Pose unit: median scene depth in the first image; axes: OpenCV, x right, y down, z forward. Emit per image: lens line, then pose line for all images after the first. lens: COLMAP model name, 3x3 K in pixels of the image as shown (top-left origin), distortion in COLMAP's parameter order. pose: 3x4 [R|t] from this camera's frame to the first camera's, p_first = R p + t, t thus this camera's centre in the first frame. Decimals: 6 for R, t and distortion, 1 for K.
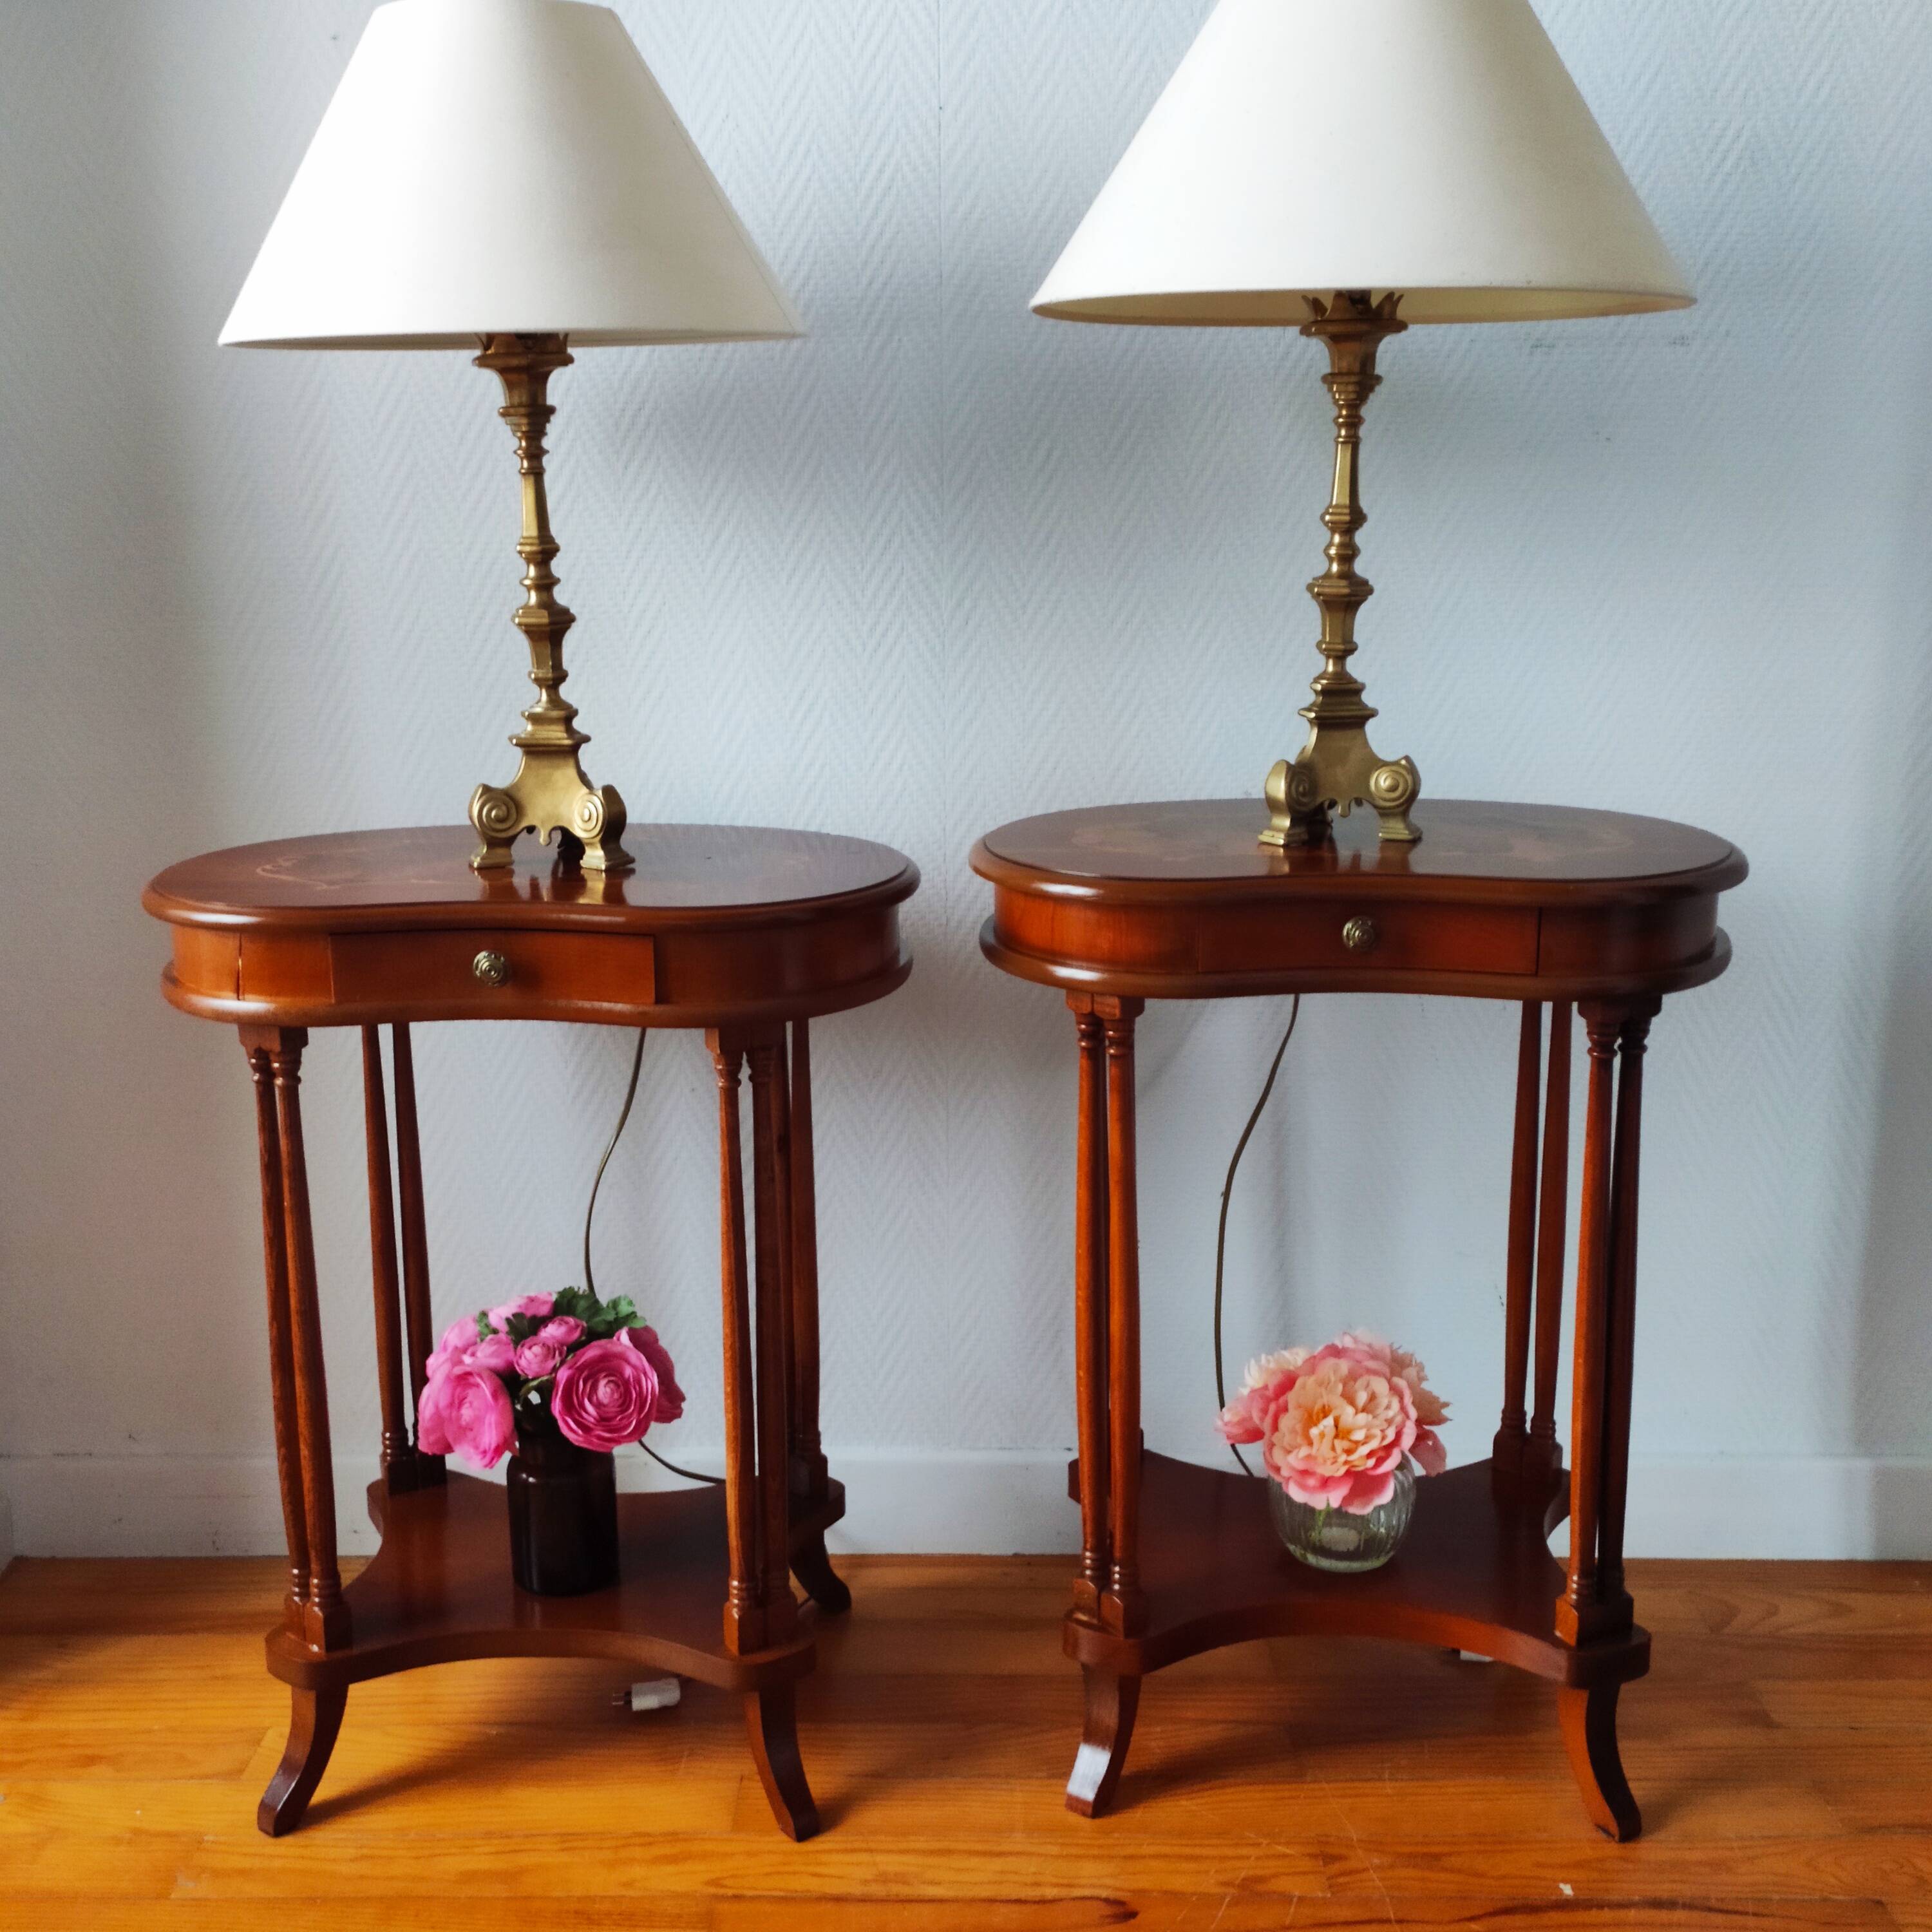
lens RADIAL K [[2172.0, 0, 972.5], [0, 2172.0, 942.4], [0, 0, 1]] dist [0.024669, 0.000000]
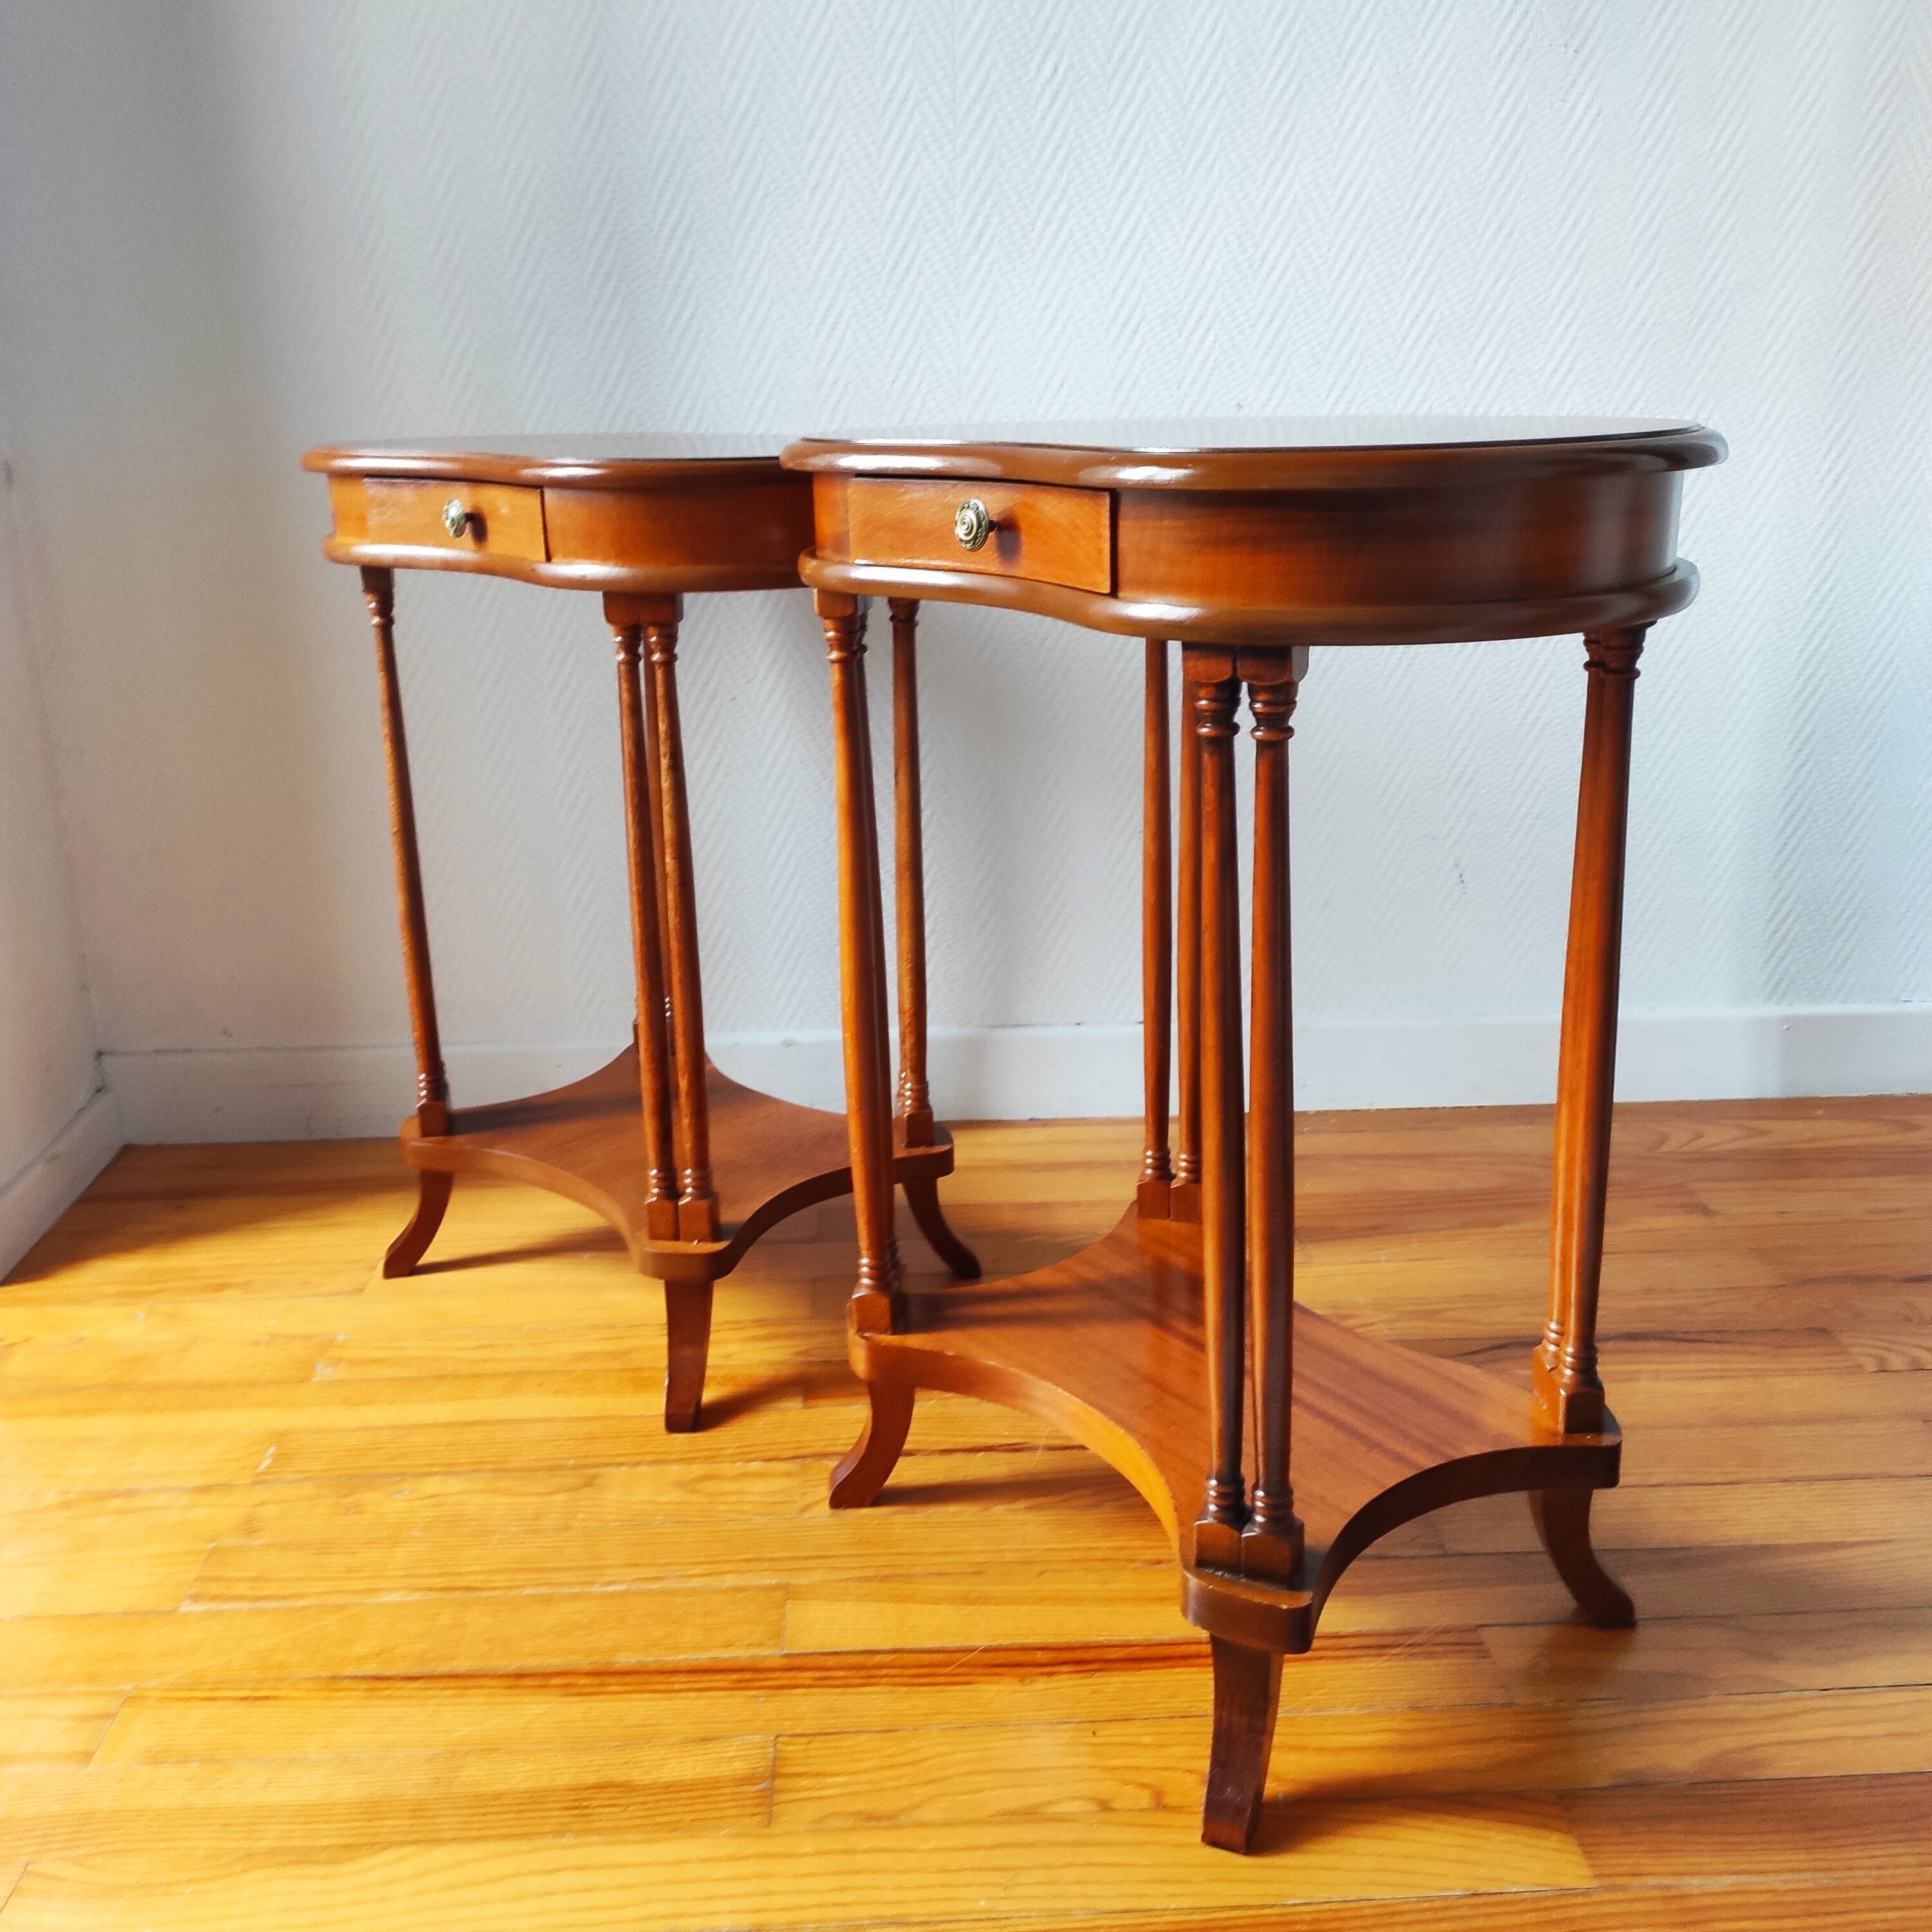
lens RADIAL K [[1894.0, 0, 964.3], [0, 1894.0, 976.3], [0, 0, 1]] dist [0.037371, 0.000000]
pose [[0.998620, -0.027098, 0.044982, -0.063388], [0.022447, 0.994645, 0.100879, 0.120675], [-0.047475, -0.099730, 0.993881, 0.037149]]
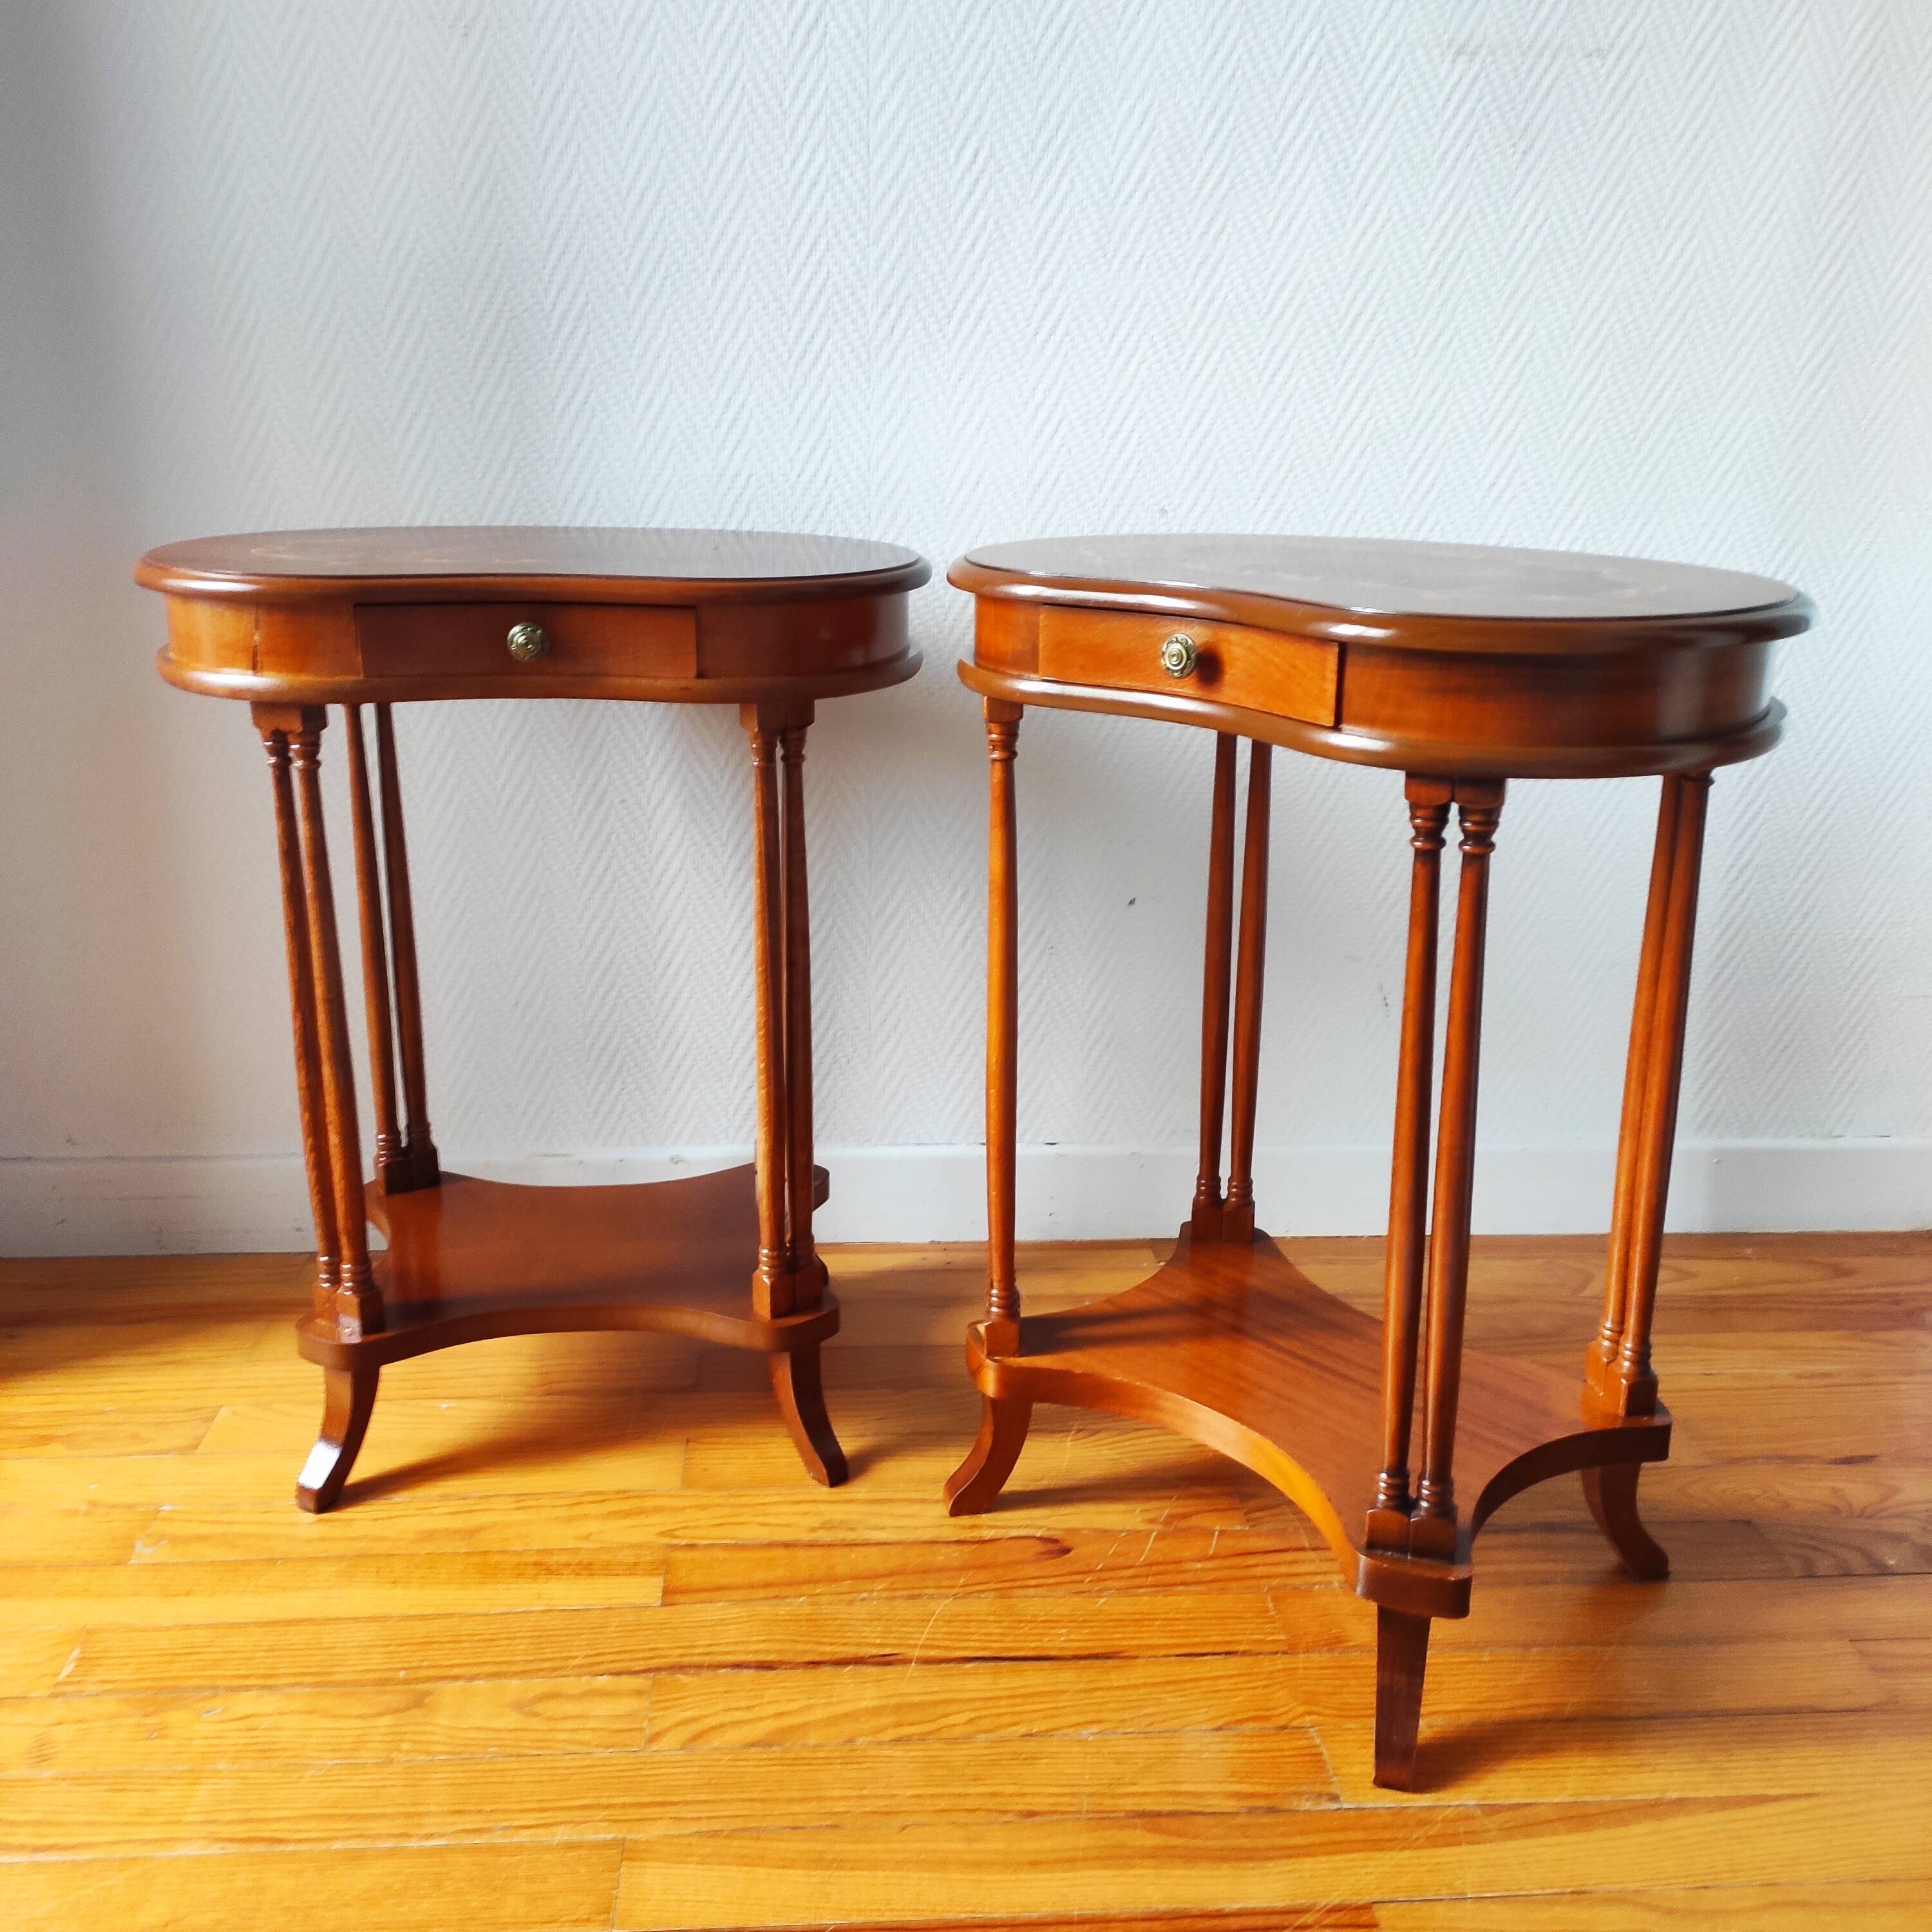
lens RADIAL K [[1894.0, 0, 966.4], [0, 1894.0, 963.0], [0, 0, 1]] dist [0.037371, 0.000000]
pose [[0.997179, -0.003964, 0.074955, -0.036487], [-0.003688, 0.994811, 0.101678, 0.055751], [-0.074969, -0.101668, 0.991990, 0.096063]]
